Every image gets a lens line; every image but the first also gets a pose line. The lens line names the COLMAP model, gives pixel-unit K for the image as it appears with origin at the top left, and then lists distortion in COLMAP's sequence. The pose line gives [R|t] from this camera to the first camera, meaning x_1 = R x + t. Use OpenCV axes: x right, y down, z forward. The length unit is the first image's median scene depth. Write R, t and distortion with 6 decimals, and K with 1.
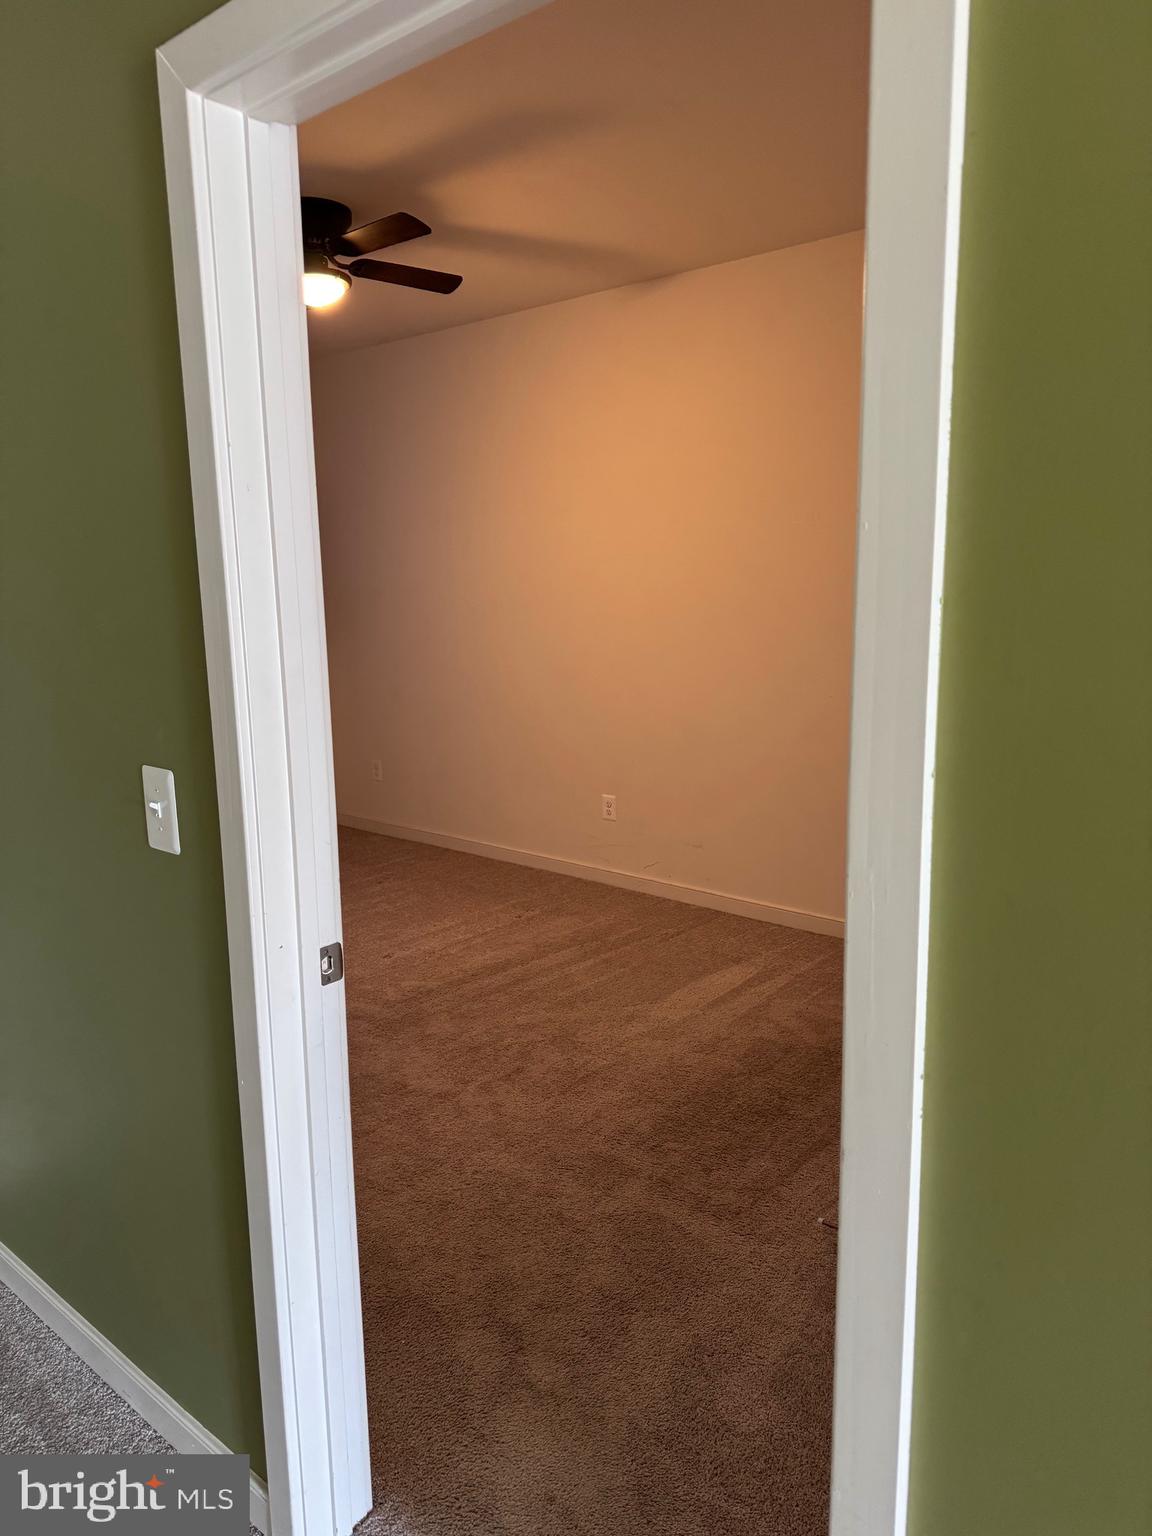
lens RADIAL K [[1080.6, 0, 576.0], [0, 1080.6, 768.0], [0, 0, 1]] dist [0.201843, -0.335044]
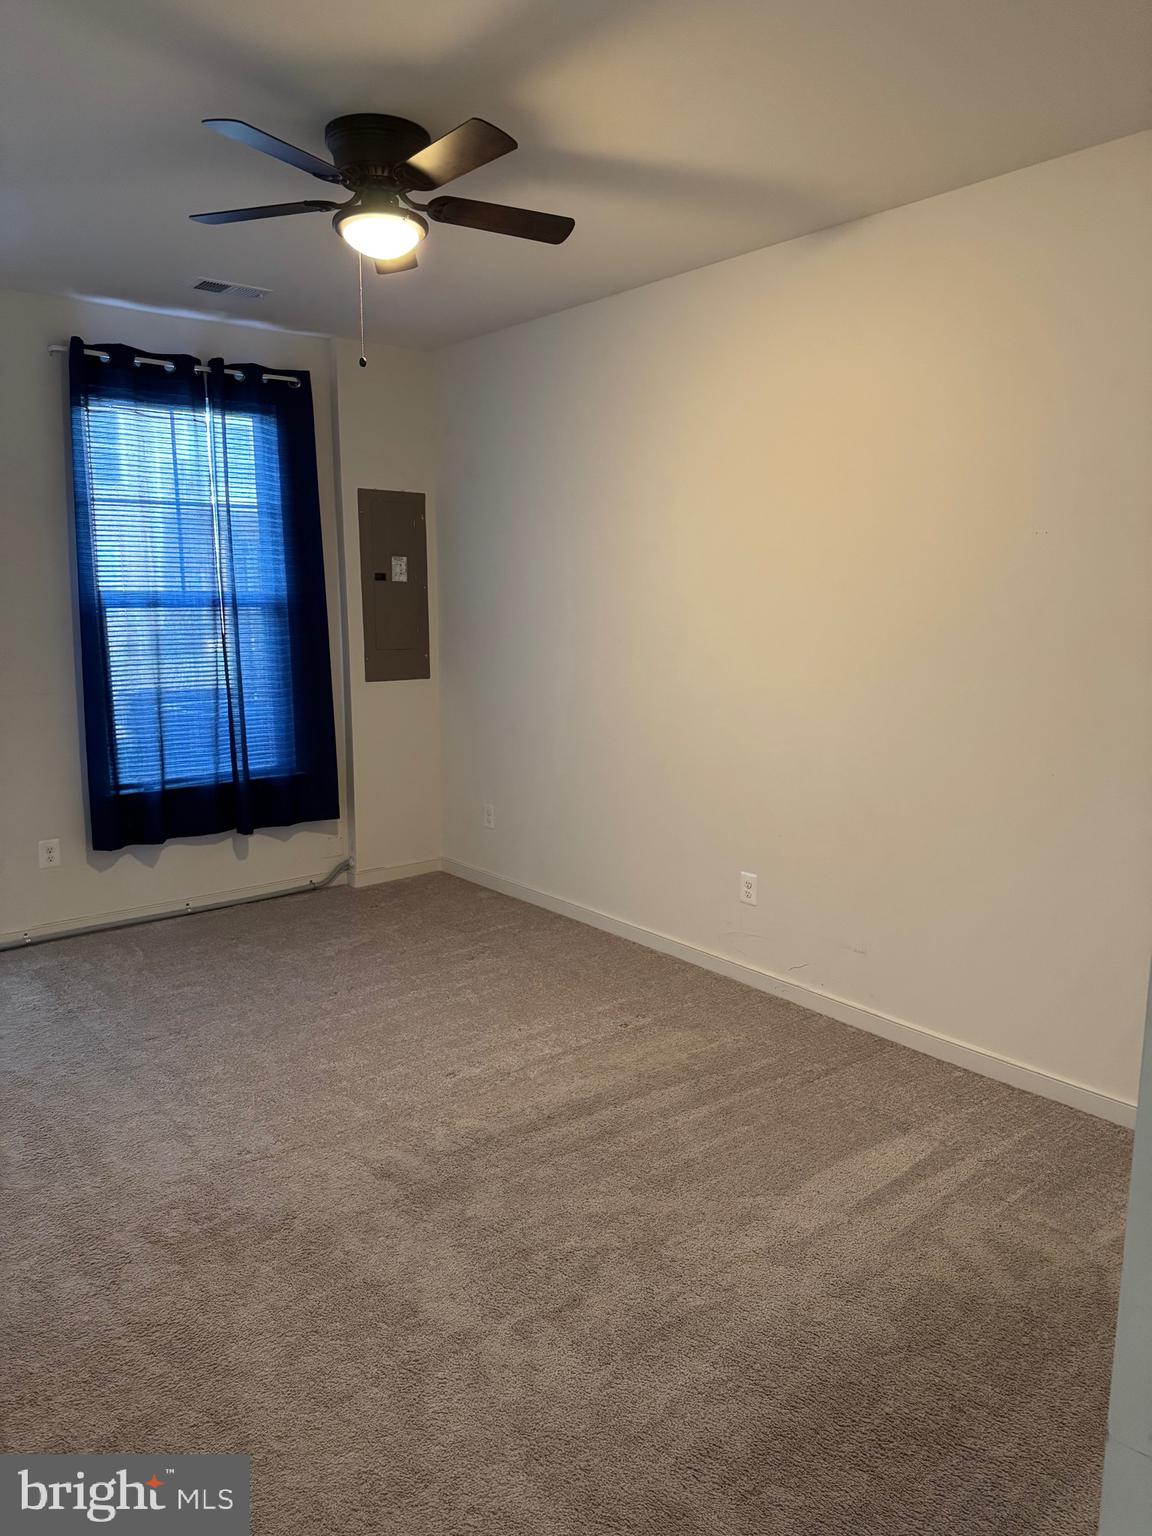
lens RADIAL K [[1087.4, 0, 602.0], [0, 1087.4, 768.1], [0, 0, 1]] dist [0.083370, -0.117986]
pose [[0.988892, 0.041064, -0.142854, 0.045939], [-0.041922, 0.999116, -0.003004, -0.059301], [0.142604, 0.008959, 0.989739, 0.255106]]
